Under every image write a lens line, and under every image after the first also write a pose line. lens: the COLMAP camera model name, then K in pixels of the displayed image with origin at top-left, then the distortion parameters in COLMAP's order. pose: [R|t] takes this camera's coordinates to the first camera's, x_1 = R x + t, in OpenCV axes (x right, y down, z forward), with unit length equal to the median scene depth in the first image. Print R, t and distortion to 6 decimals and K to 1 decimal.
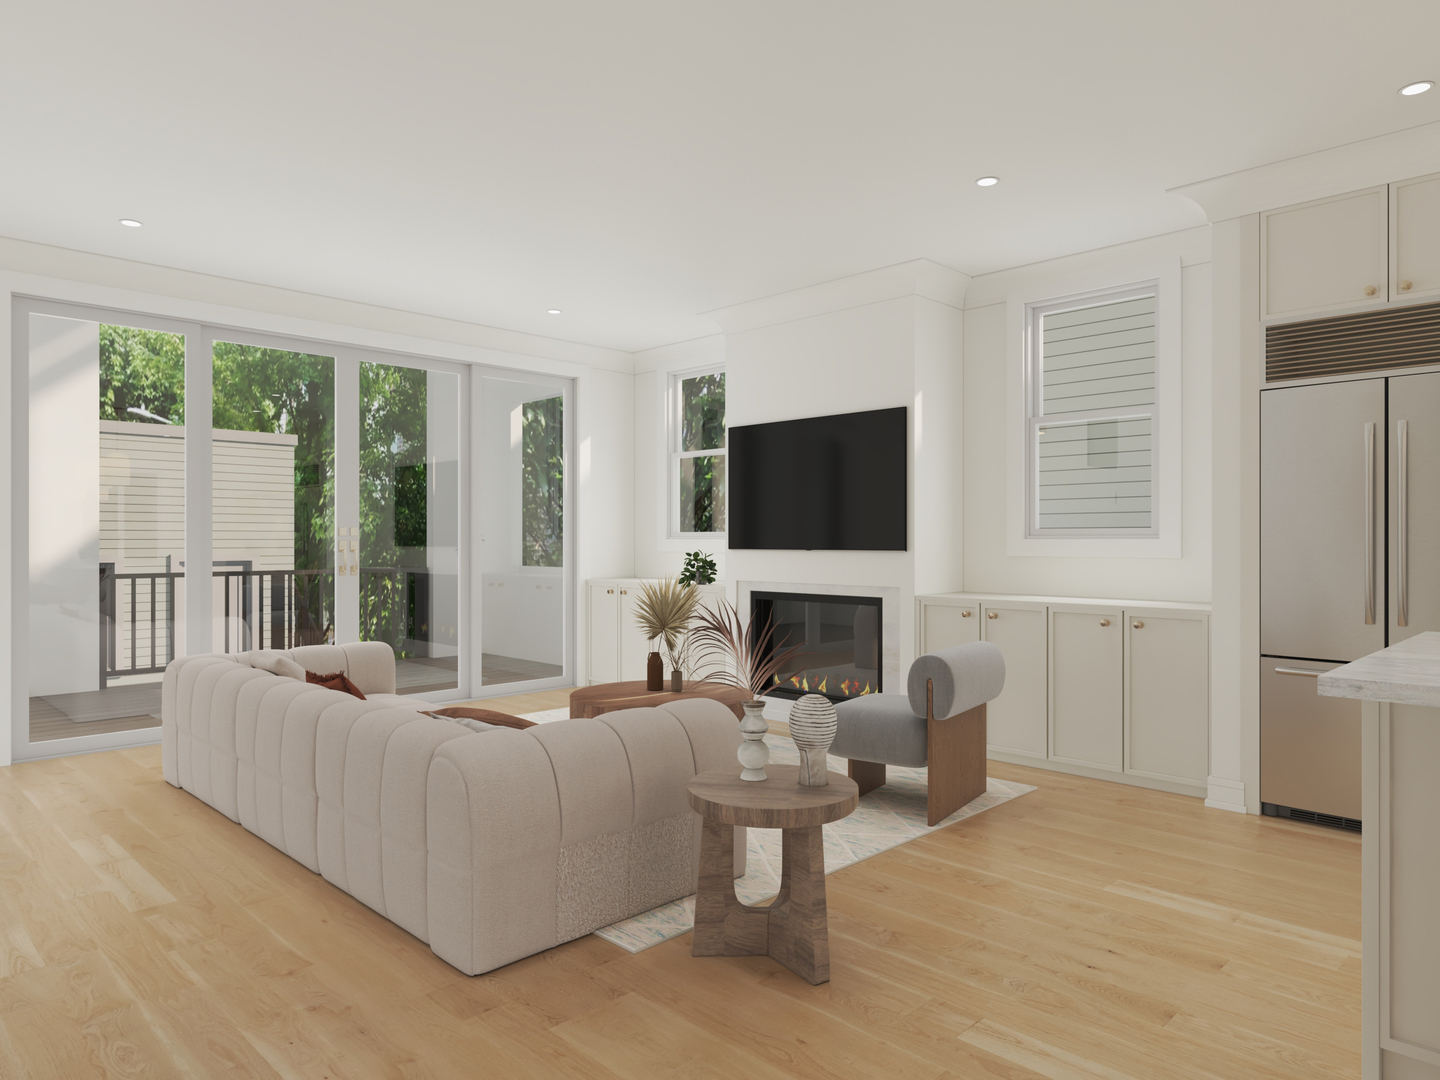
lens RADIAL K [[927.6, 0, 720.0], [0, 927.6, 540.0], [0, 0, 1]] dist [-0.002200, 0.000982]
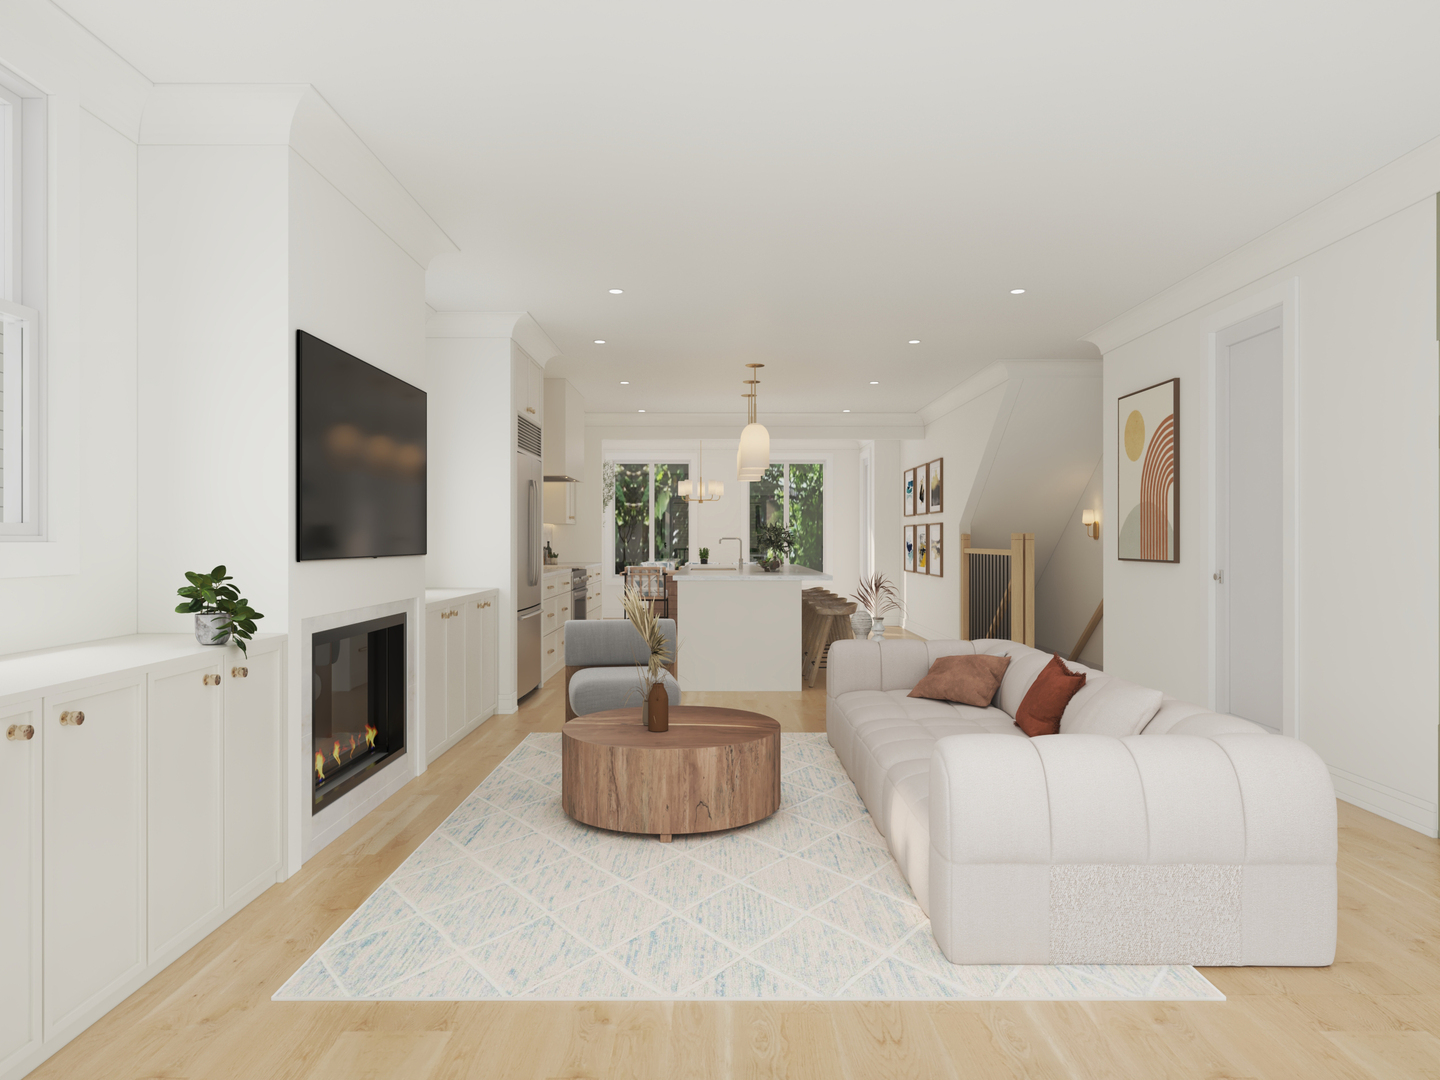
lens RADIAL K [[927.6, 0, 720.0], [0, 927.6, 540.0], [0, 0, 1]] dist [-0.002200, 0.000982]
pose [[-0.705863, 0.000263, 0.708348, -0.844923], [0.000577, 1.000000, 0.000204, -0.003309], [-0.708348, 0.000553, -0.705863, 1.913268]]
